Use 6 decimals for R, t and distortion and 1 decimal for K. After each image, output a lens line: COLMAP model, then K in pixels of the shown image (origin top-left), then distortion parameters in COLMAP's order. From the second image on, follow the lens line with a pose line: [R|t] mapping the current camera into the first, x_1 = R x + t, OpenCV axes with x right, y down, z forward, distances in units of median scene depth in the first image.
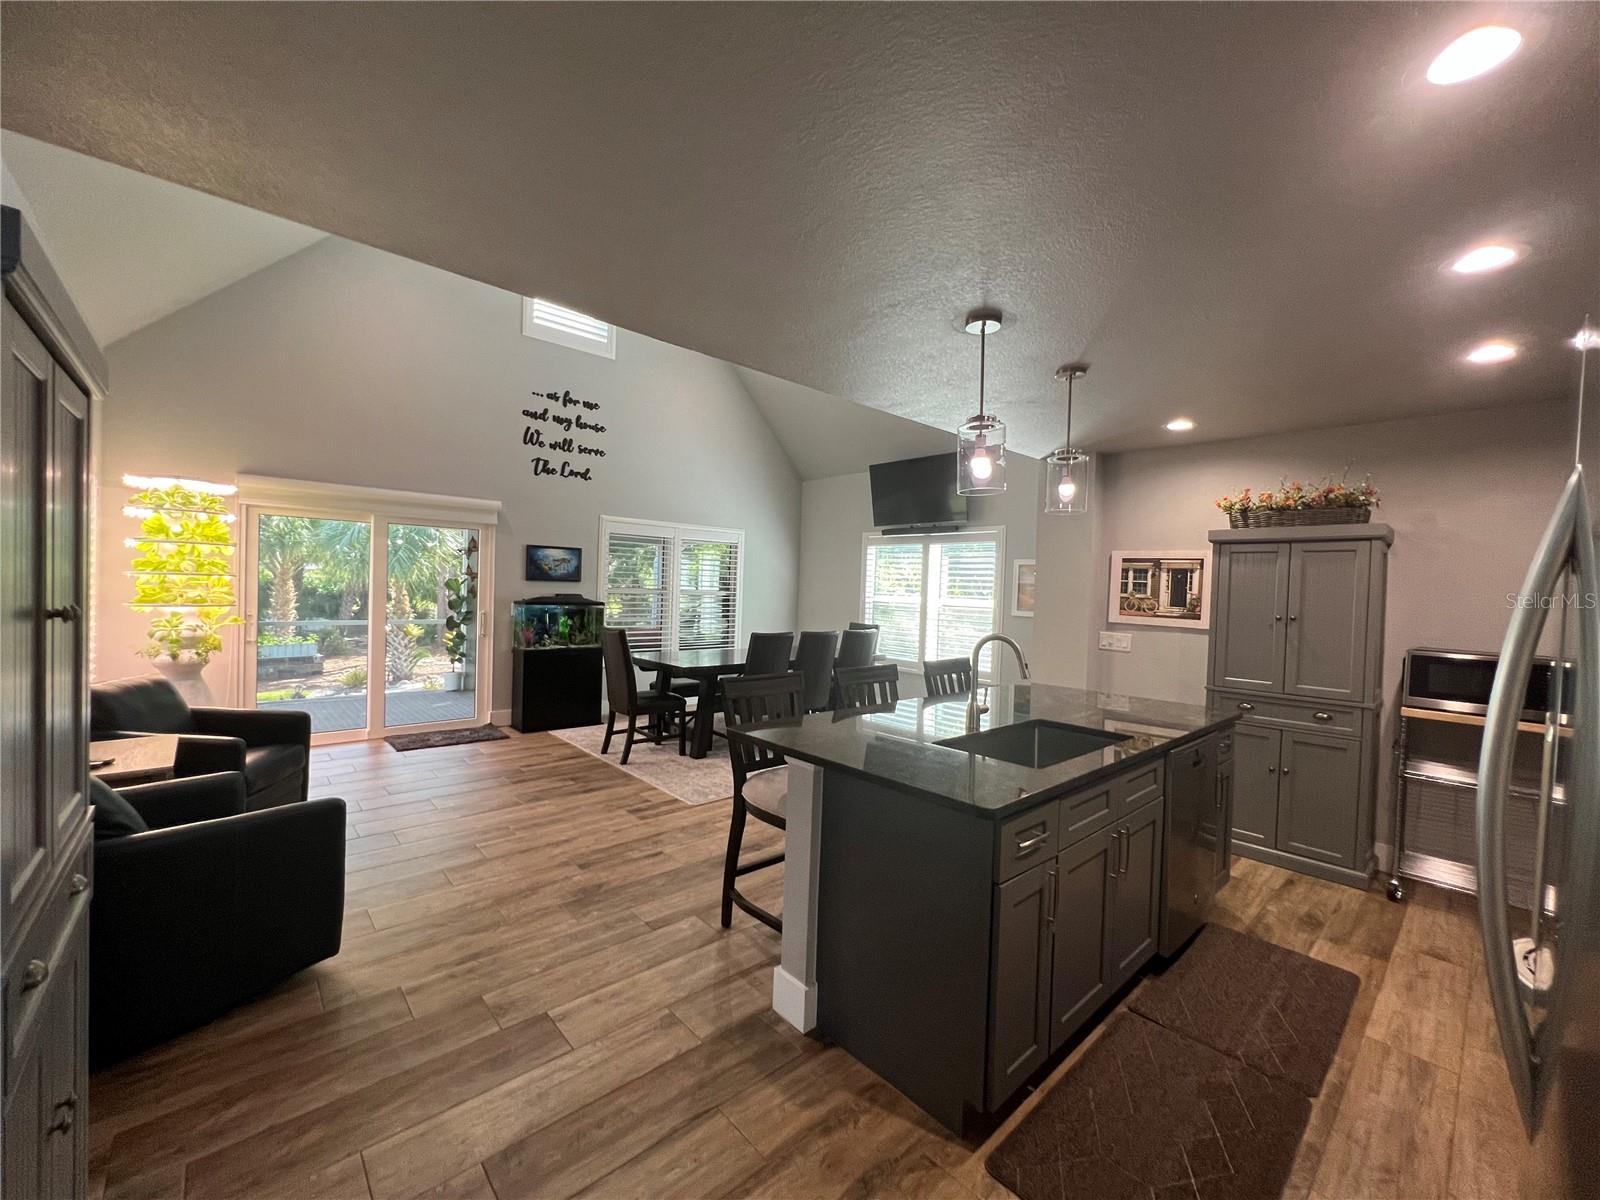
lens RADIAL K [[643.4, 0, 788.2], [0, 643.4, 602.7], [0, 0, 1]] dist [0.000807, 0.000328]
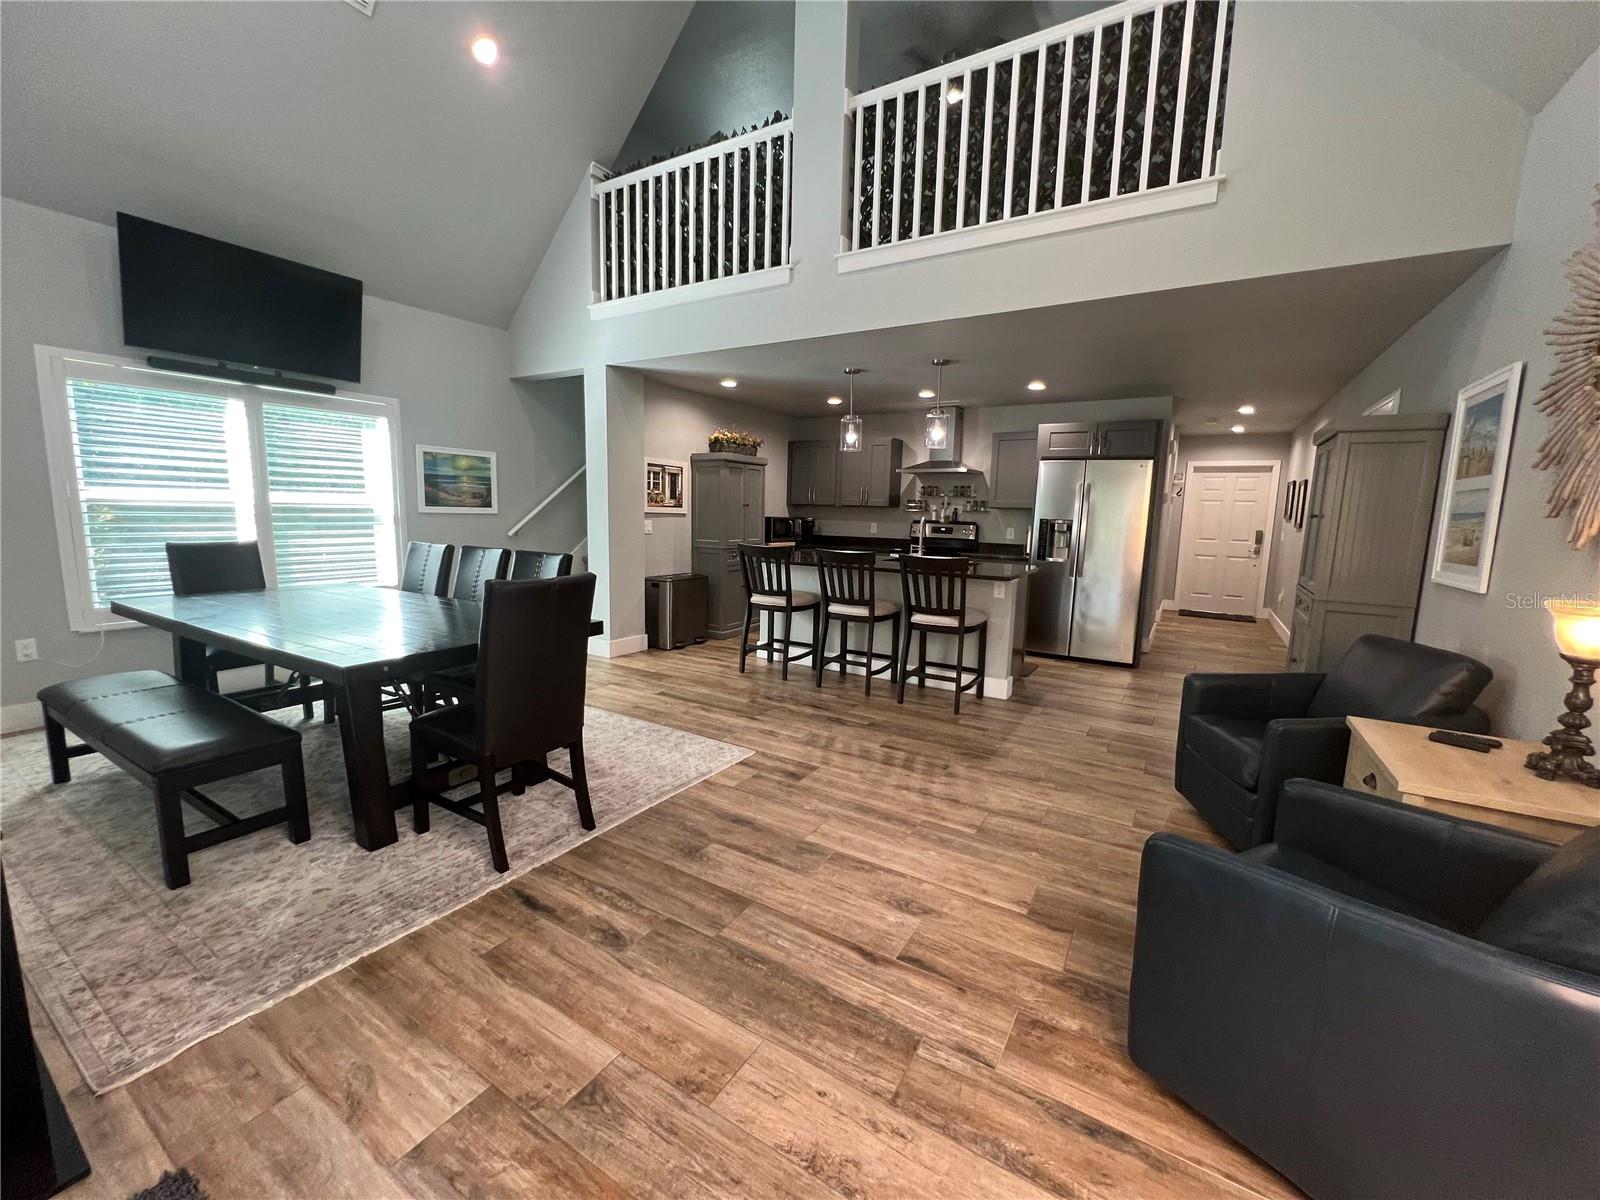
lens RADIAL K [[643.4, 0, 787.3], [0, 643.4, 593.3], [0, 0, 1]] dist [0.000807, 0.000328]
pose [[-0.280806, -0.166657, 0.945184, -0.901978], [-0.010707, 0.985291, 0.170548, -0.035392], [-0.959705, 0.037770, -0.278460, 1.154684]]
